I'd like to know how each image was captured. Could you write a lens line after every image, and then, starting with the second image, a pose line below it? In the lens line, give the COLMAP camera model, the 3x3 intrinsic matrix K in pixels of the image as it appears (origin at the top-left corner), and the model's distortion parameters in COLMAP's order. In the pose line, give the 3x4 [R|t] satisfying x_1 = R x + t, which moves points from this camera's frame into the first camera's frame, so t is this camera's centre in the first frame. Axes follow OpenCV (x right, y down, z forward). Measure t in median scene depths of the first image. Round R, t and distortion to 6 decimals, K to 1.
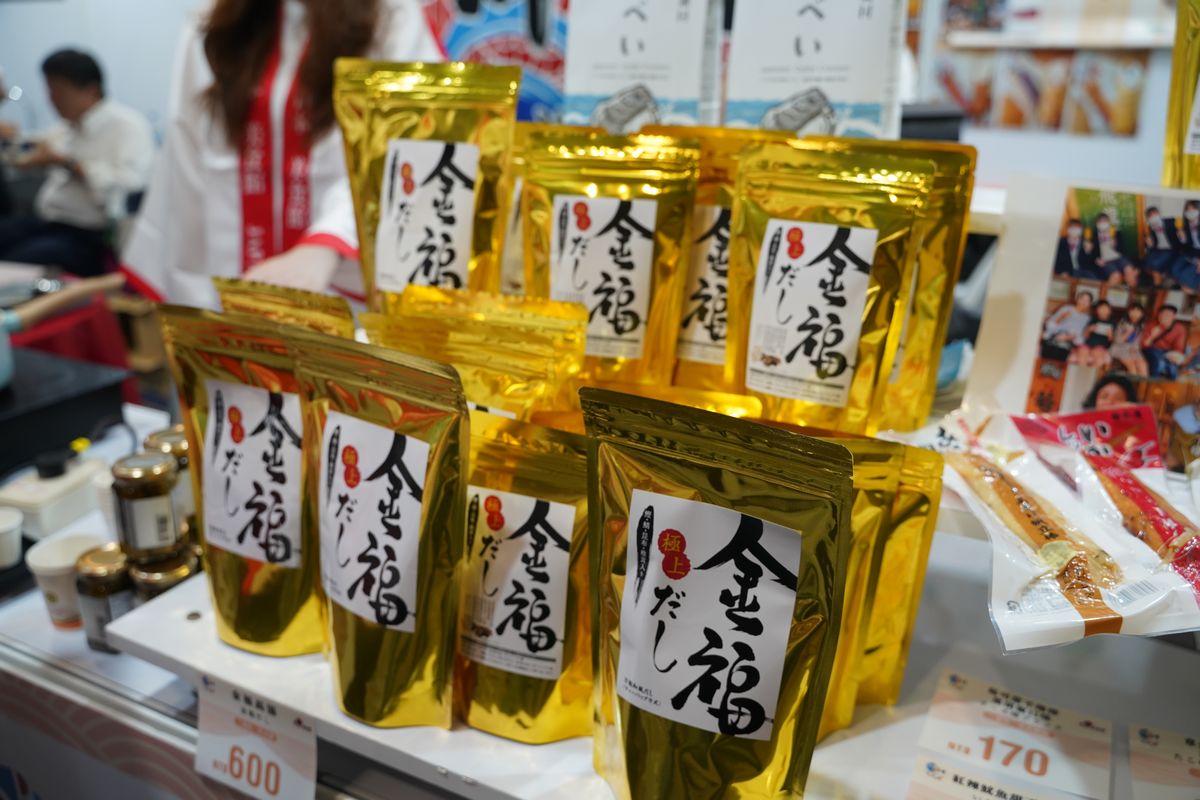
lens RADIAL K [[972.6, 0, 595.1], [0, 972.6, 410.4], [0, 0, 1]] dist [-0.115673, 0.096038]
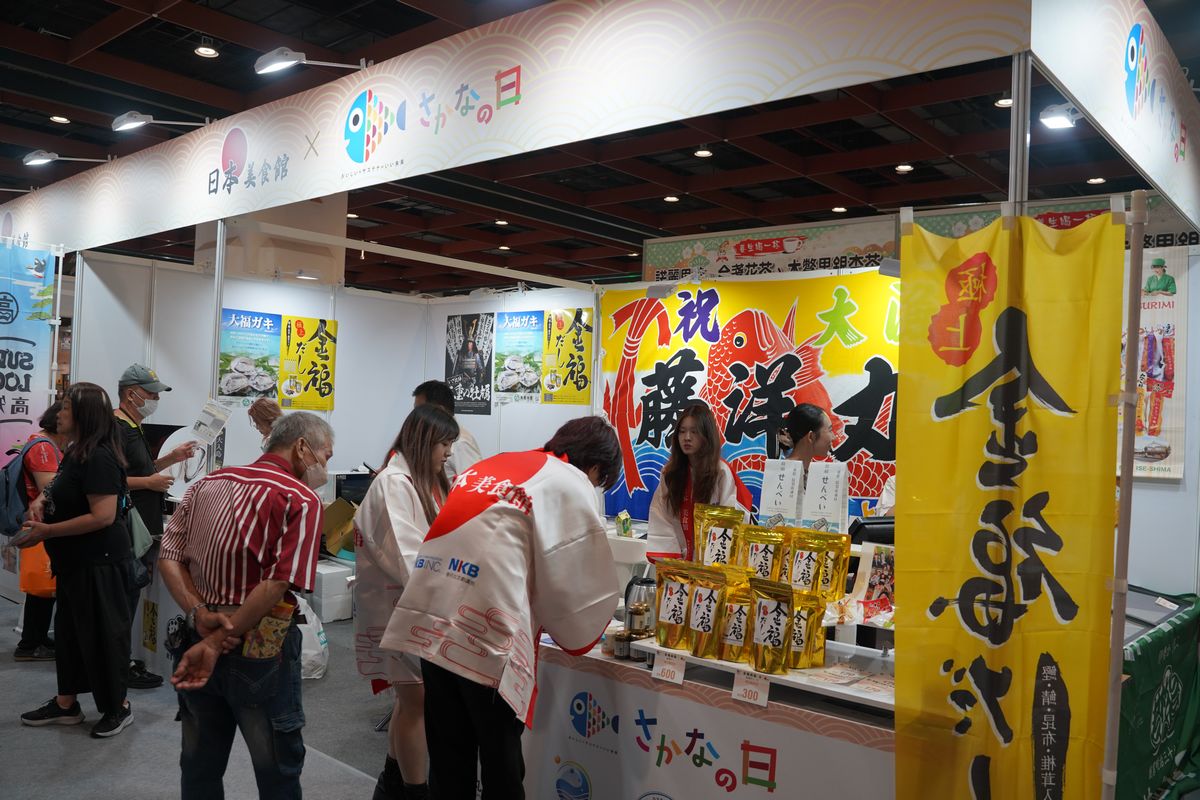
lens RADIAL K [[972.6, 0, 595.1], [0, 972.6, 410.4], [0, 0, 1]] dist [-0.115673, 0.096038]
pose [[0.965605, 0.020175, -0.259231, 0.401060], [-0.110731, 0.933967, -0.339771, 0.774453], [0.235258, 0.356790, 0.904077, -3.296167]]
